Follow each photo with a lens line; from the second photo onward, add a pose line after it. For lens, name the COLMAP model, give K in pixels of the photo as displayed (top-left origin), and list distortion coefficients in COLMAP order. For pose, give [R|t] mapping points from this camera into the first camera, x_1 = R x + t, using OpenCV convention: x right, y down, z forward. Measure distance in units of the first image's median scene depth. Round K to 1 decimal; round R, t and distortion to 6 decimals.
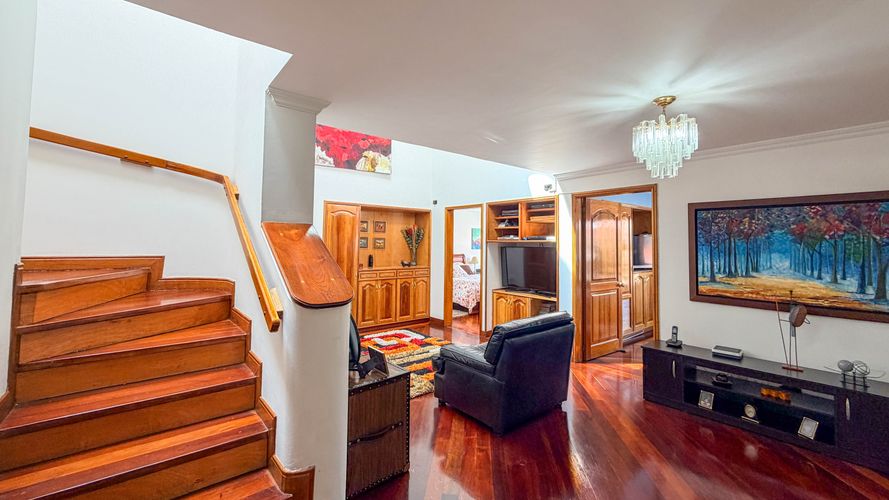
lens RADIAL K [[360.6, 0, 434.7], [0, 360.6, 225.4], [0, 0, 1]] dist [-0.000451, -0.000100]
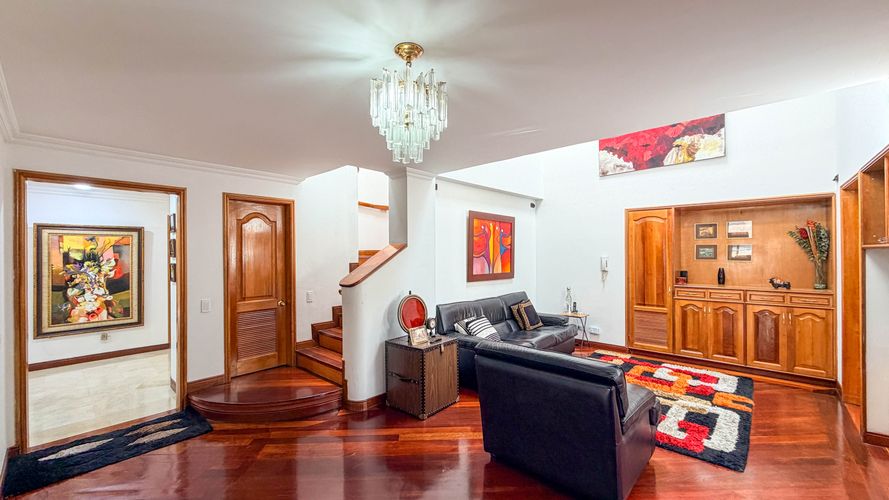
lens RADIAL K [[347.0, 0, 444.5], [0, 347.0, 250.0], [0, 0, 1]] dist [-0.000623, -0.000172]
pose [[0.161235, -0.018563, -0.986741, 0.487198], [0.056601, 0.998351, -0.009532, 0.019649], [0.985292, -0.054313, 0.162020, 0.349976]]
